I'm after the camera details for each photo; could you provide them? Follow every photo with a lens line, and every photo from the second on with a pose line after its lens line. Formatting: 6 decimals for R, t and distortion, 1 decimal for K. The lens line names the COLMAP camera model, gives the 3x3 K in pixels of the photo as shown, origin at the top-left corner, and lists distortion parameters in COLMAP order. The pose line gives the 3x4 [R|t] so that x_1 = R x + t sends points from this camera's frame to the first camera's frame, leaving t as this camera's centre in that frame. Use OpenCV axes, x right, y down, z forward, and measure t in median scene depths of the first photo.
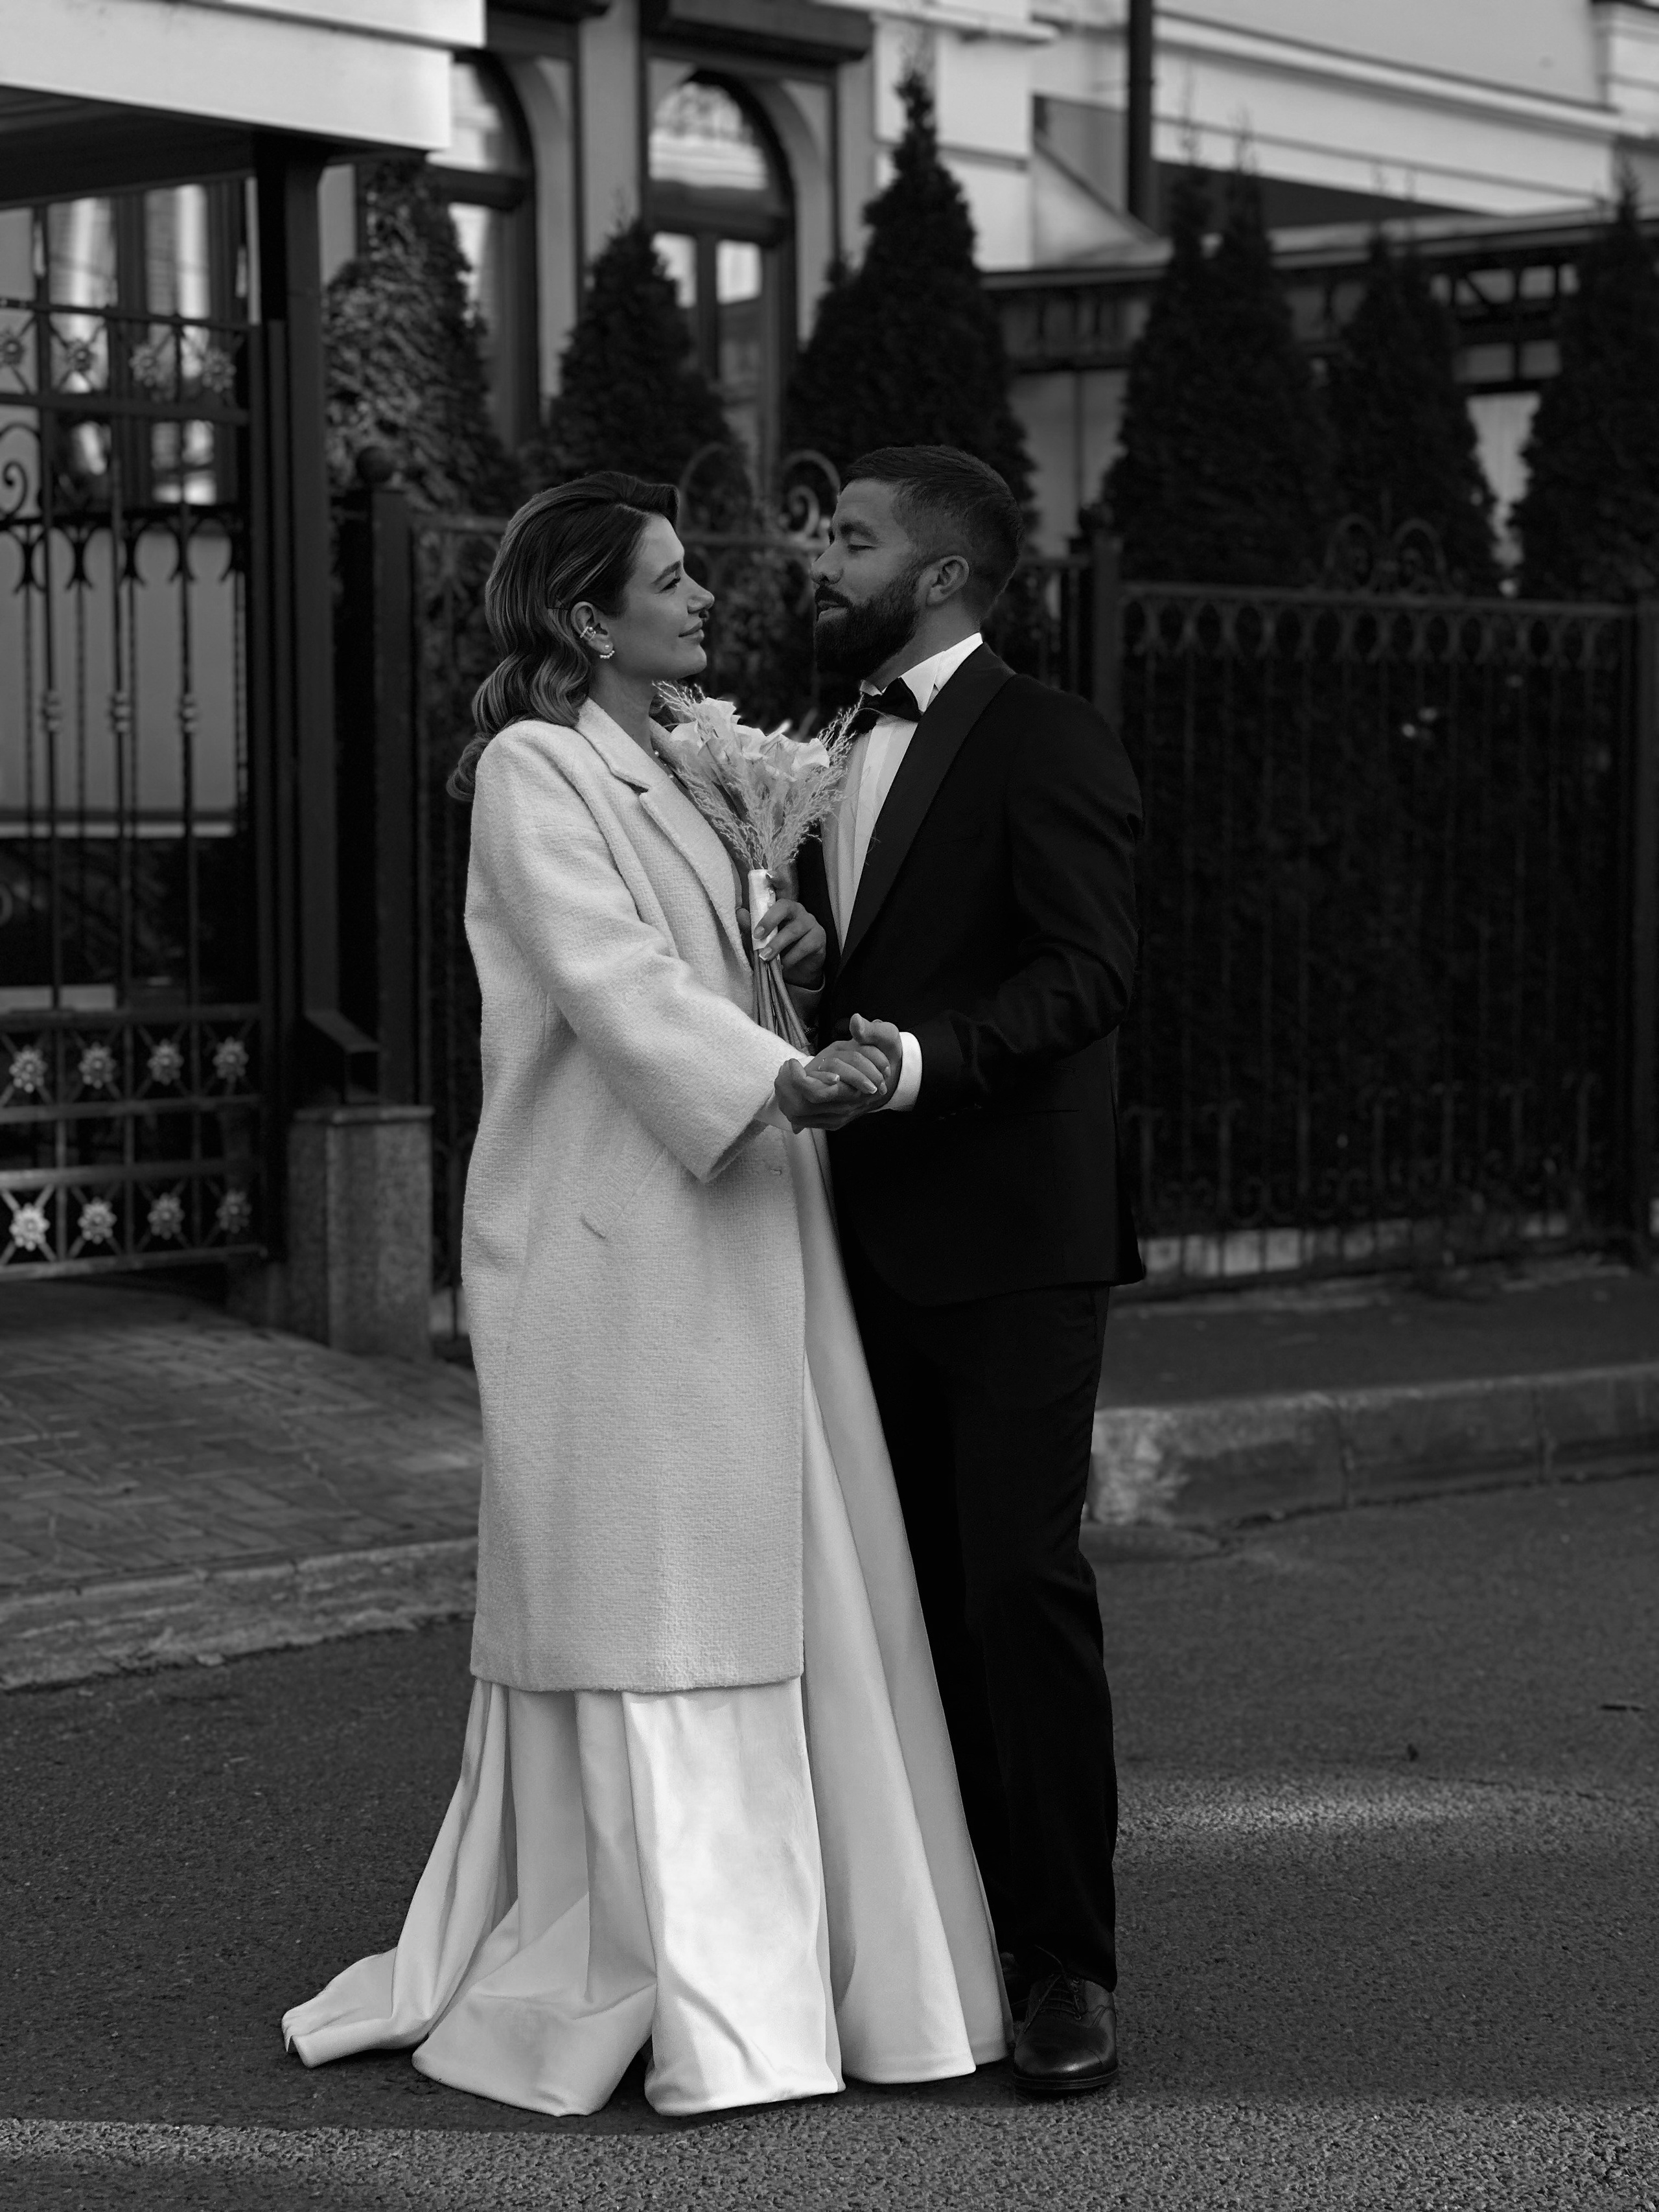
lens RADIAL K [[5114.6, 0, 835.8], [0, 5114.6, 1119.4], [0, 0, 1]] dist [0.141475, 0.000000]
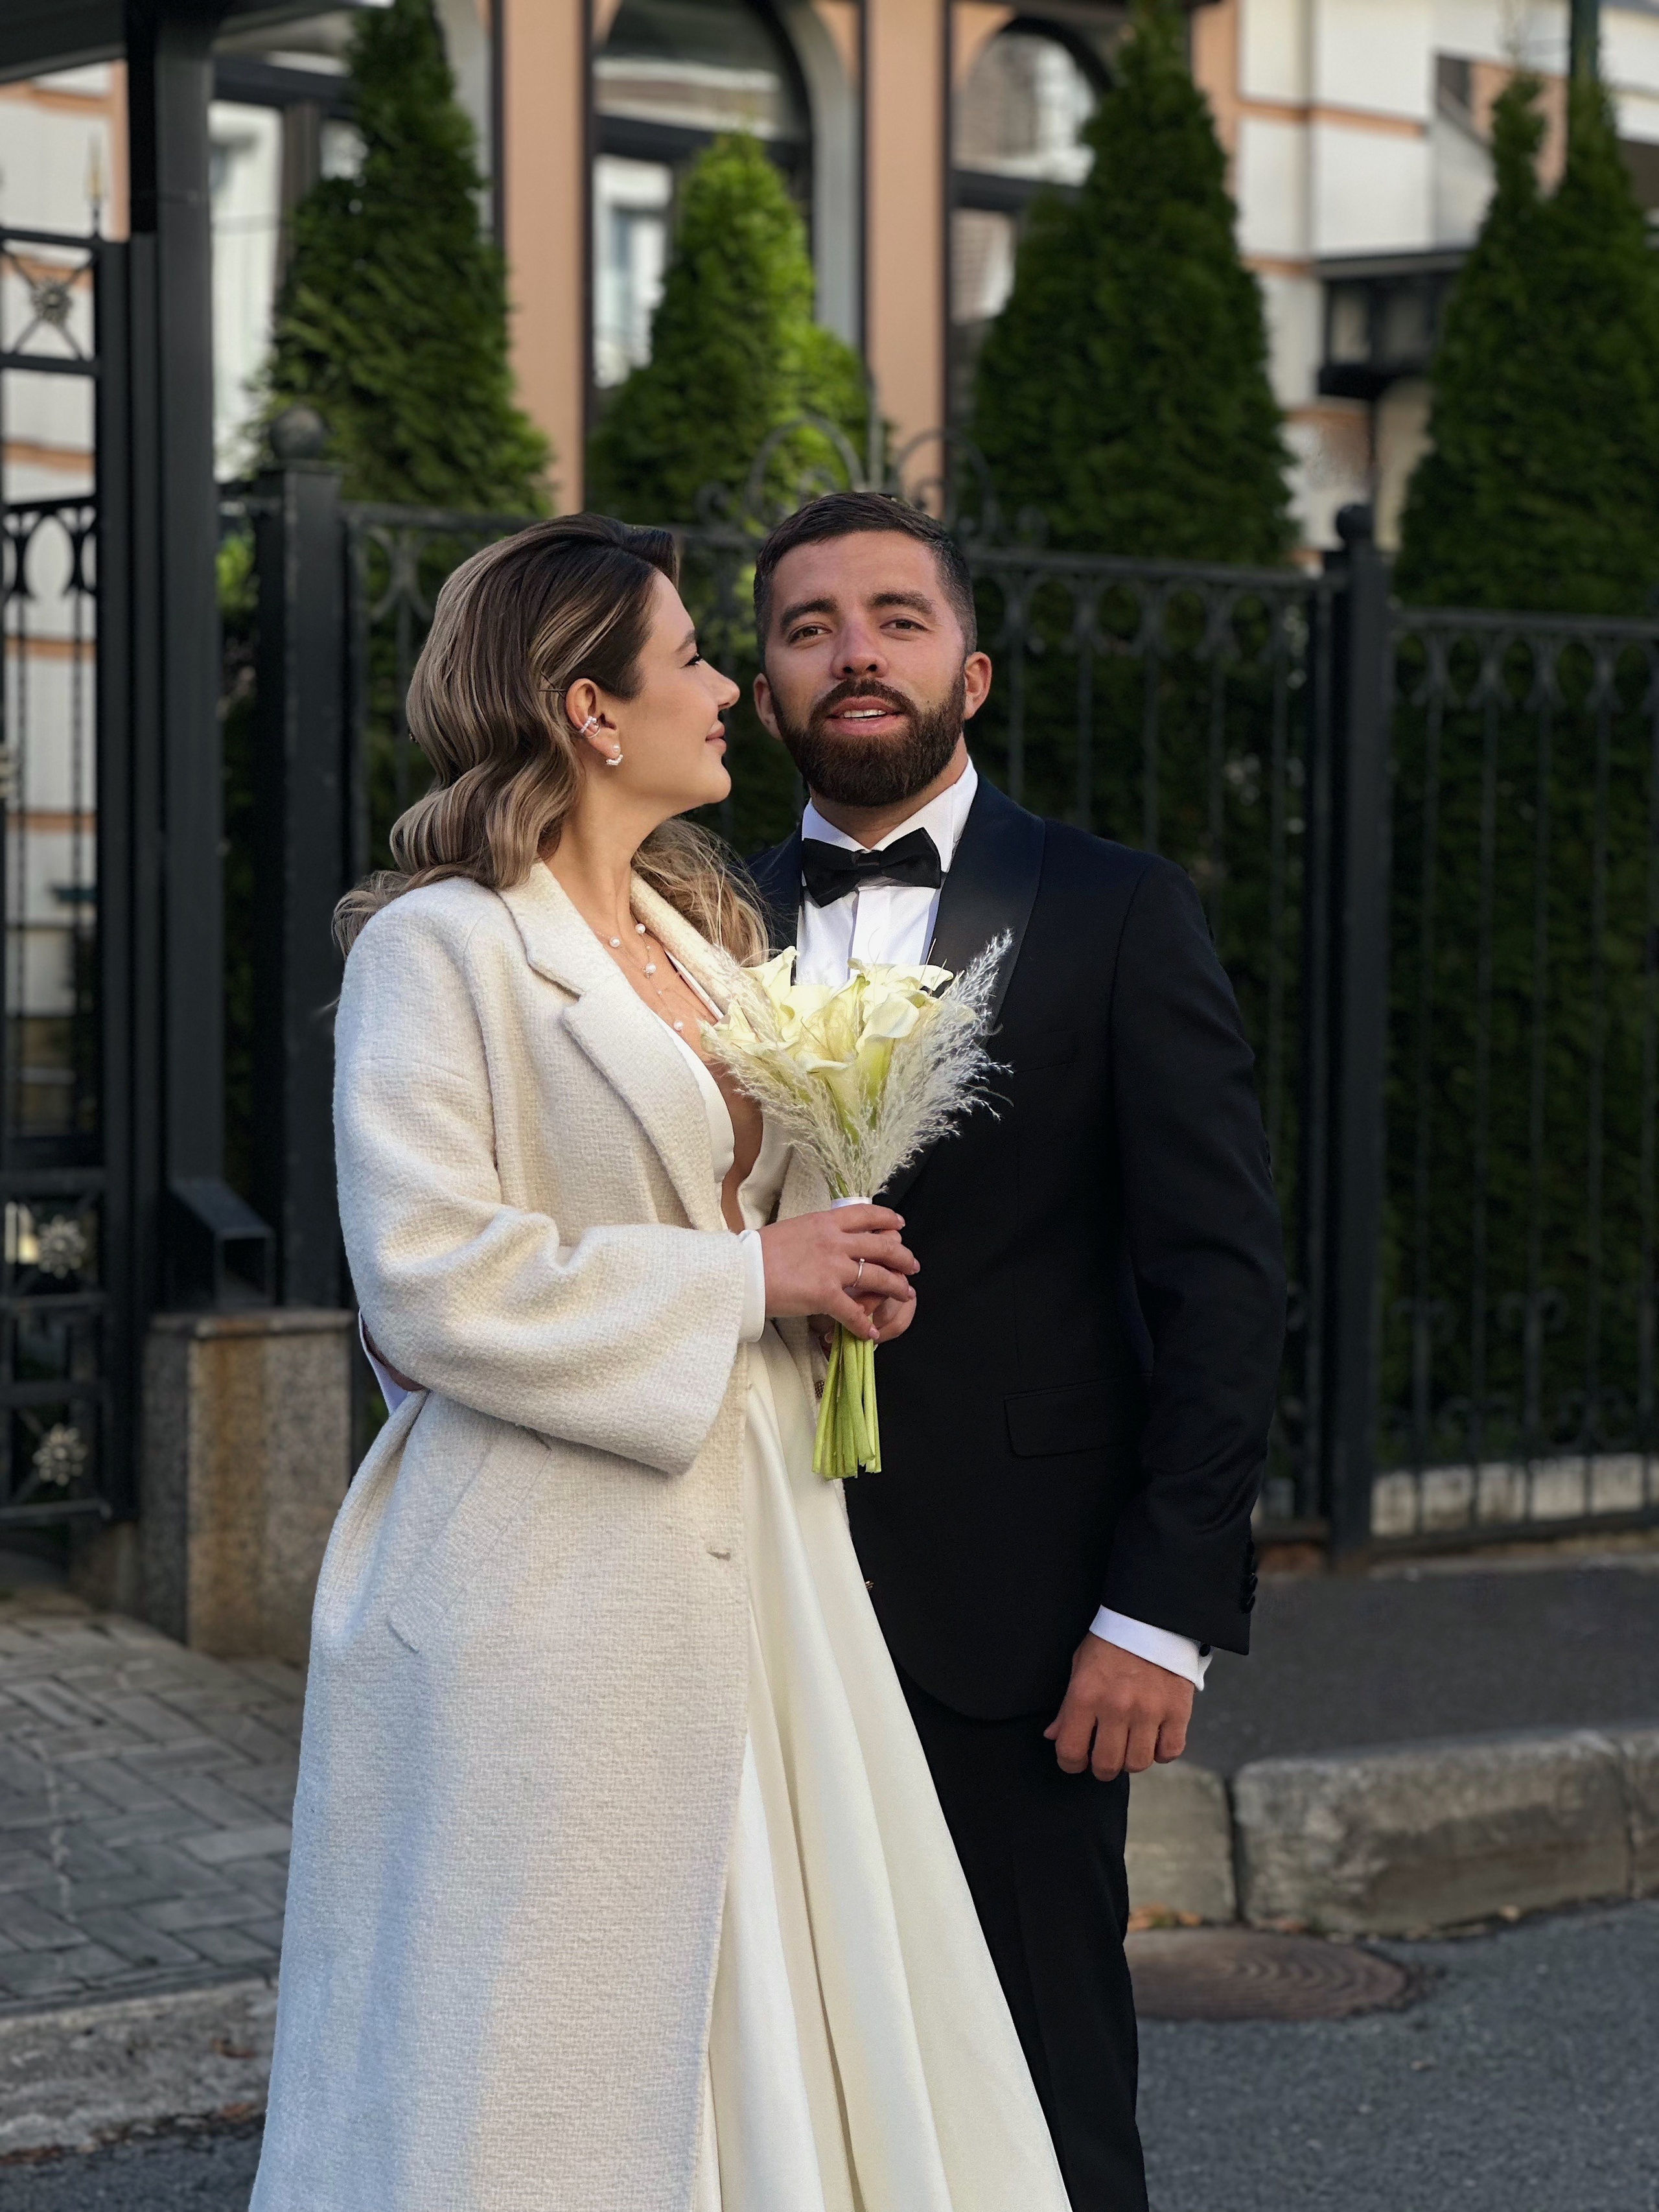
lens RADIAL K [[5114.6, 0, 798.4], [0, 5114.6, 1029.4], [0, 0, 1]] dist [0.141475, 0.000000]
pose [[0.992654, 0.015217, -0.120026, 0.069531], [-0.018651, 0.999447, -0.027538, -0.023101], [0.119540, 0.029574, 0.992389, 0.273035]]
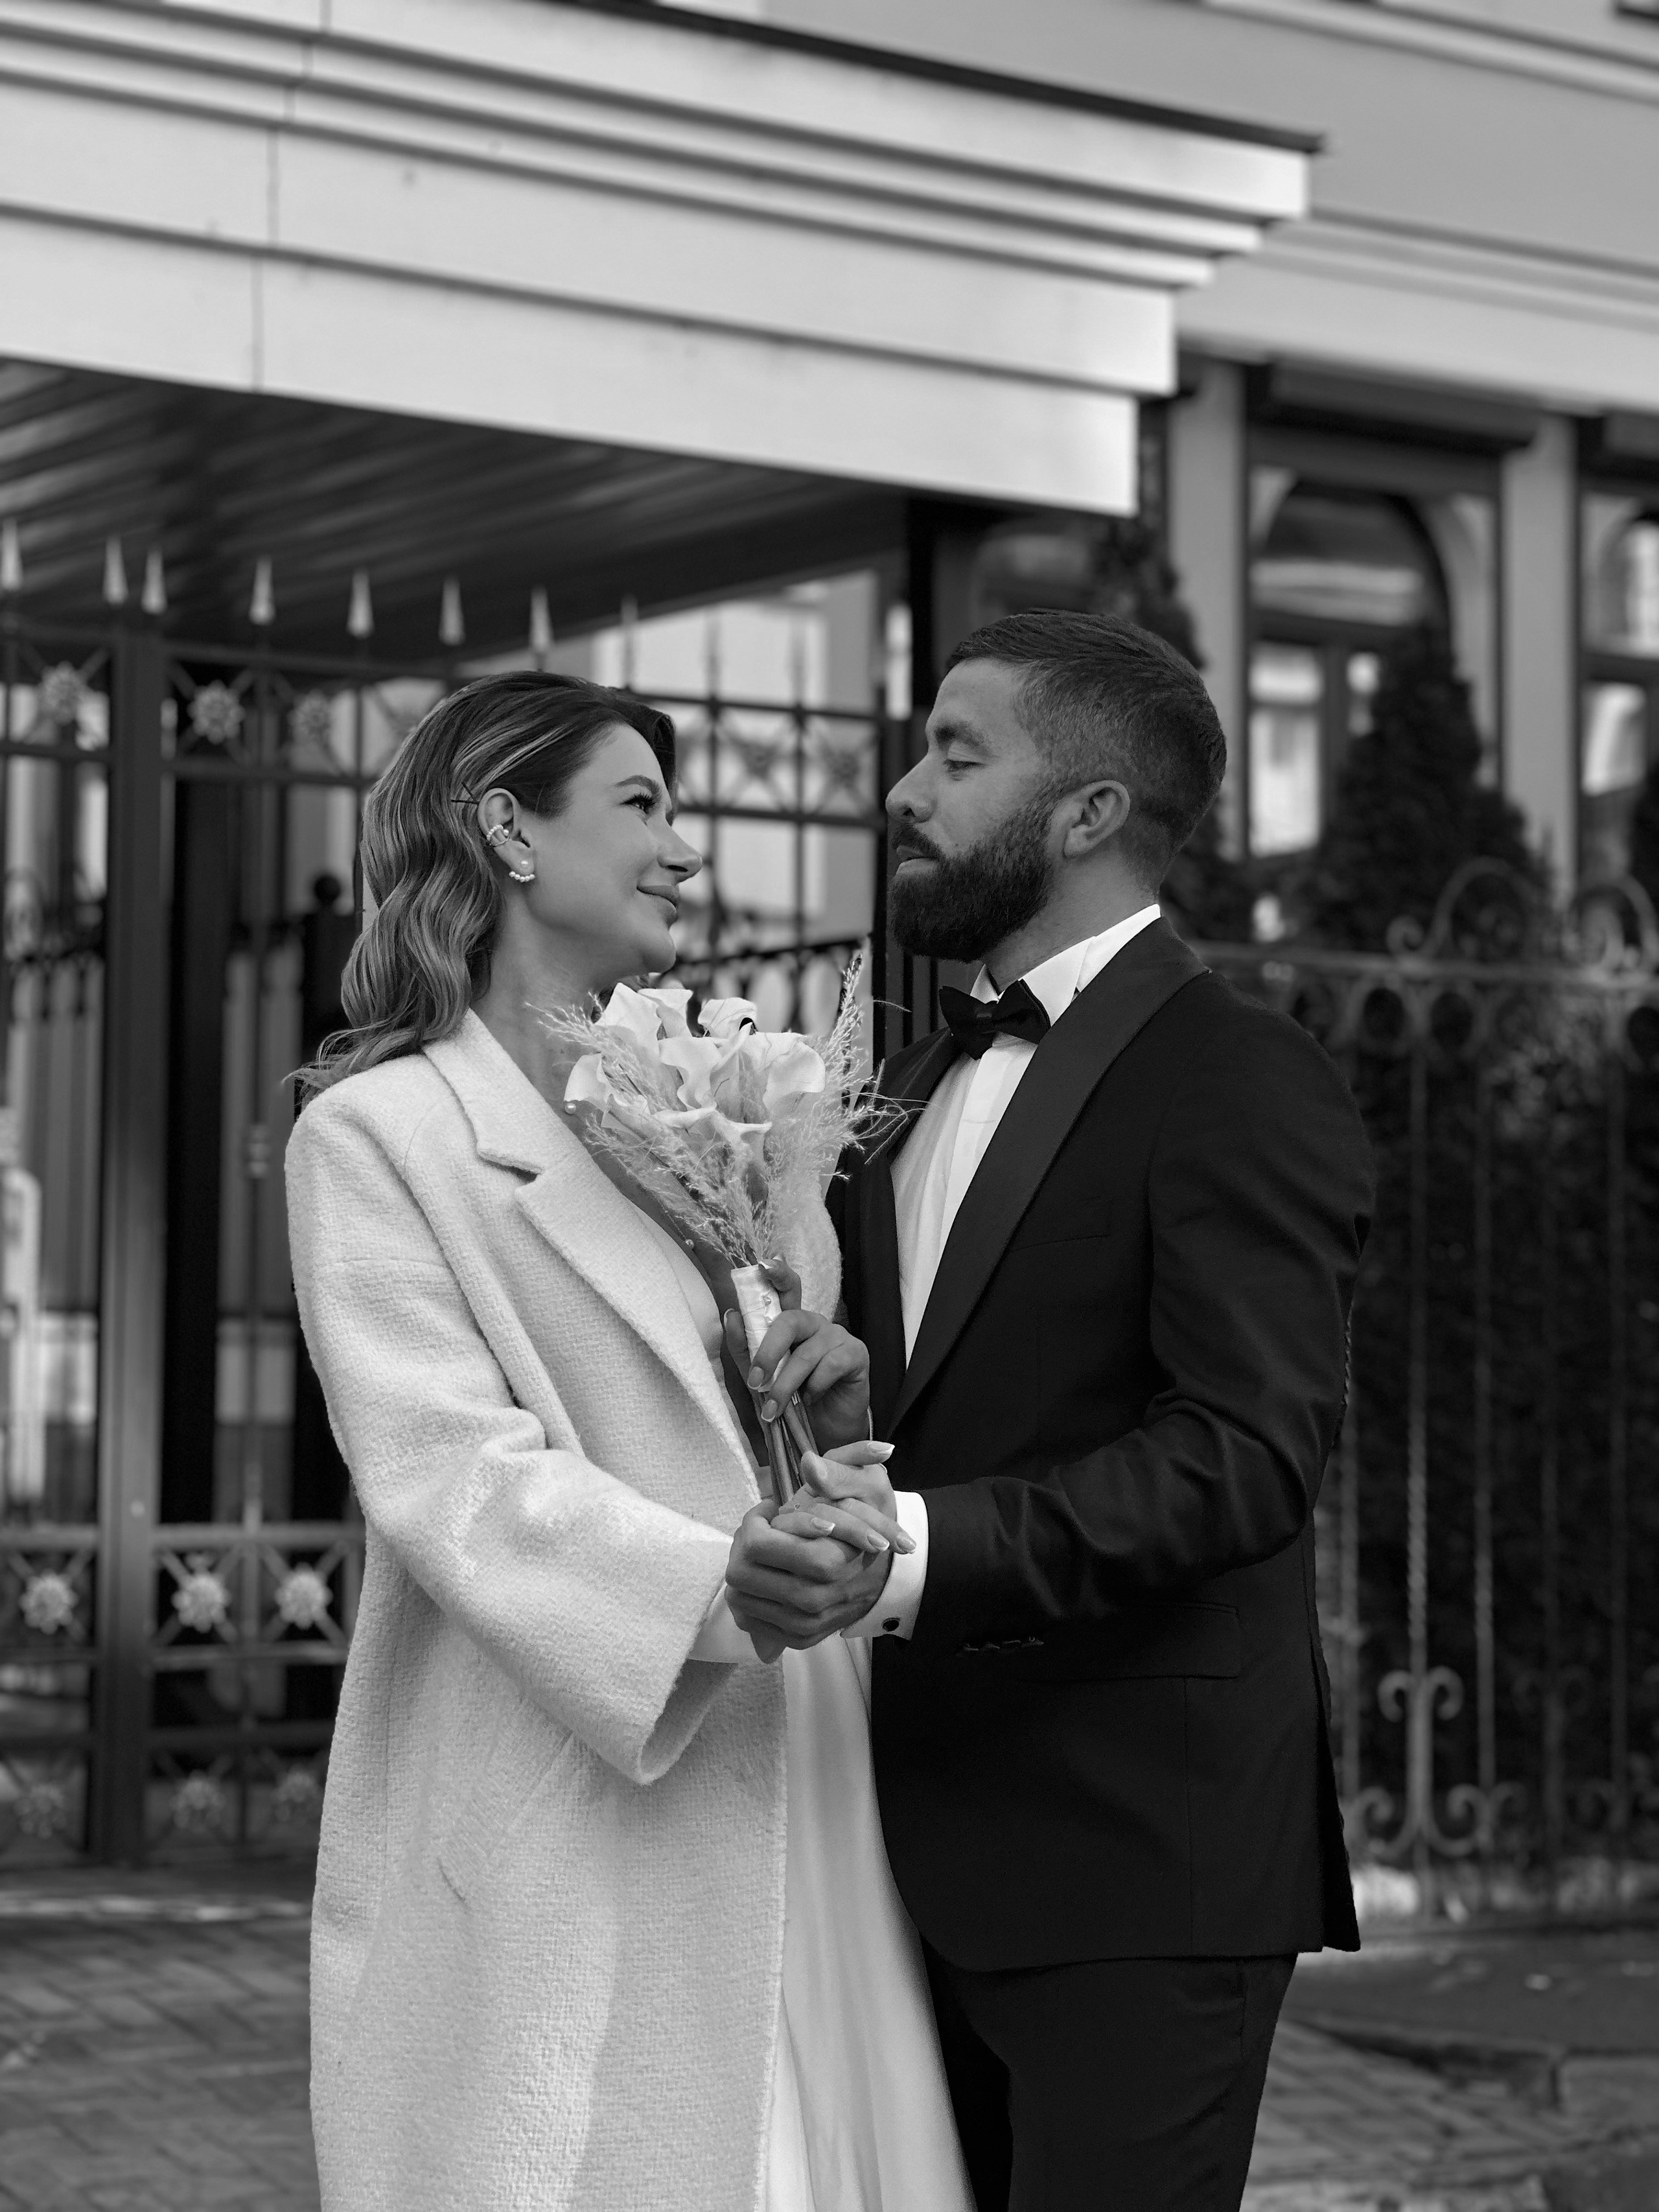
lens RADIAL K [[5114.6, 0, 814.7], [0, 5114.6, 1091.4], [0, 0, 1]] dist [0.141475, 0.000000]
pose [[0.973244, -0.003801, -0.229742, 0.064542], [-0.022245, 0.993608, -0.110675, 0.000134], [0.228694, 0.112824, 0.966938, 0.181079]]
